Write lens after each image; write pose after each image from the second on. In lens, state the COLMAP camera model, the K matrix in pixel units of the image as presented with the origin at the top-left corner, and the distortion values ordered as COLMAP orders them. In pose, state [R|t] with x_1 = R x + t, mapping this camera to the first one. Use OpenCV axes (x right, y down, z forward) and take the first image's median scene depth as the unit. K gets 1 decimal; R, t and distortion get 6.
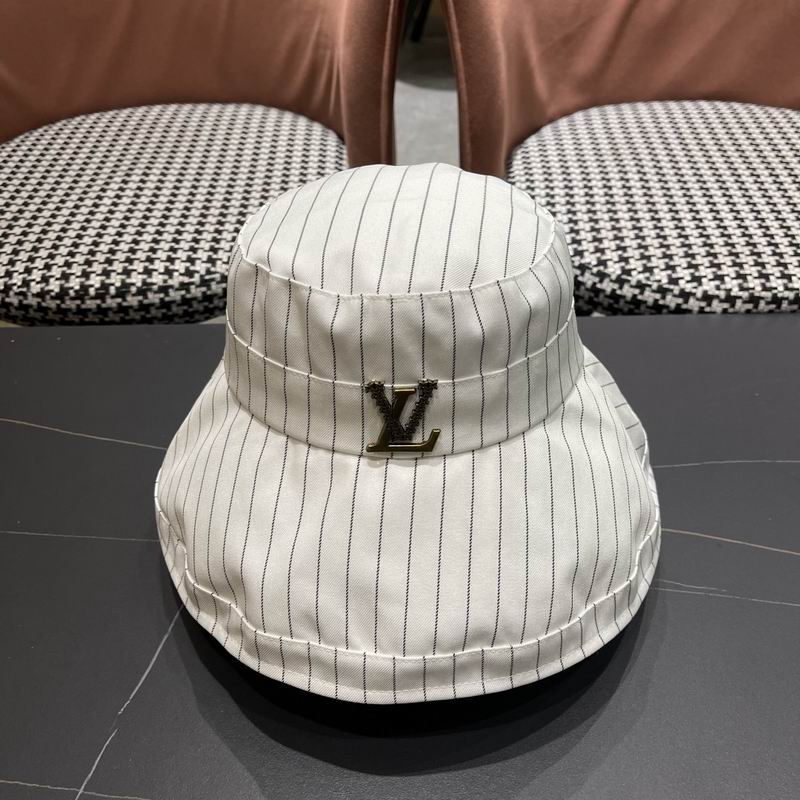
lens RADIAL K [[839.8, 0, 400.5], [0, 839.8, 405.0], [0, 0, 1]] dist [0.016969, 0.000000]
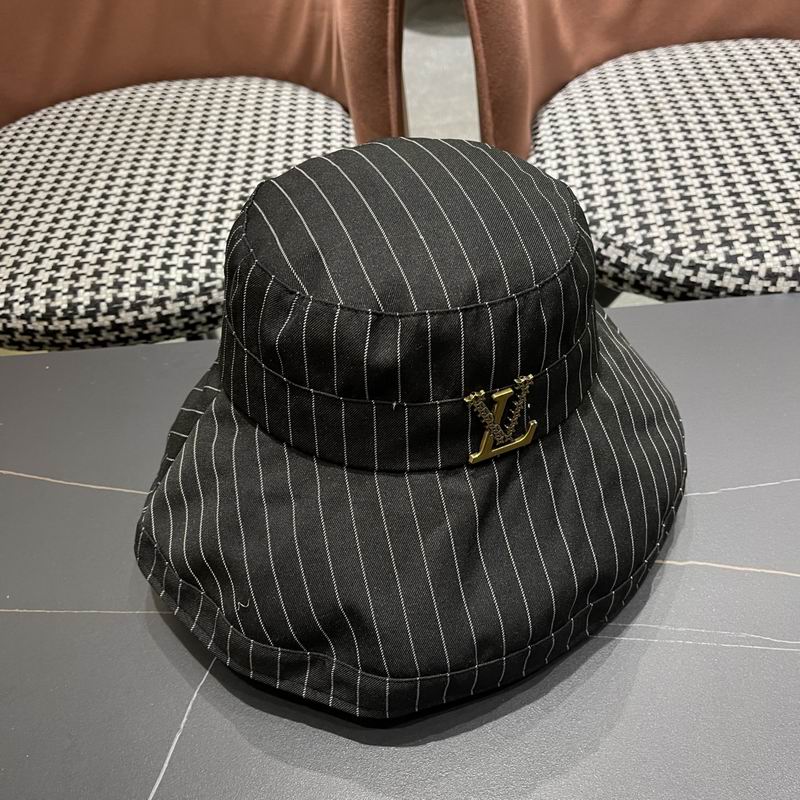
lens RADIAL K [[839.8, 0, 413.8], [0, 839.8, 410.4], [0, 0, 1]] dist [0.016969, 0.000000]
pose [[0.997949, -0.060163, -0.021888, 0.002184], [0.061445, 0.996083, 0.063582, -0.062074], [0.017977, -0.064797, 0.997737, 0.098710]]
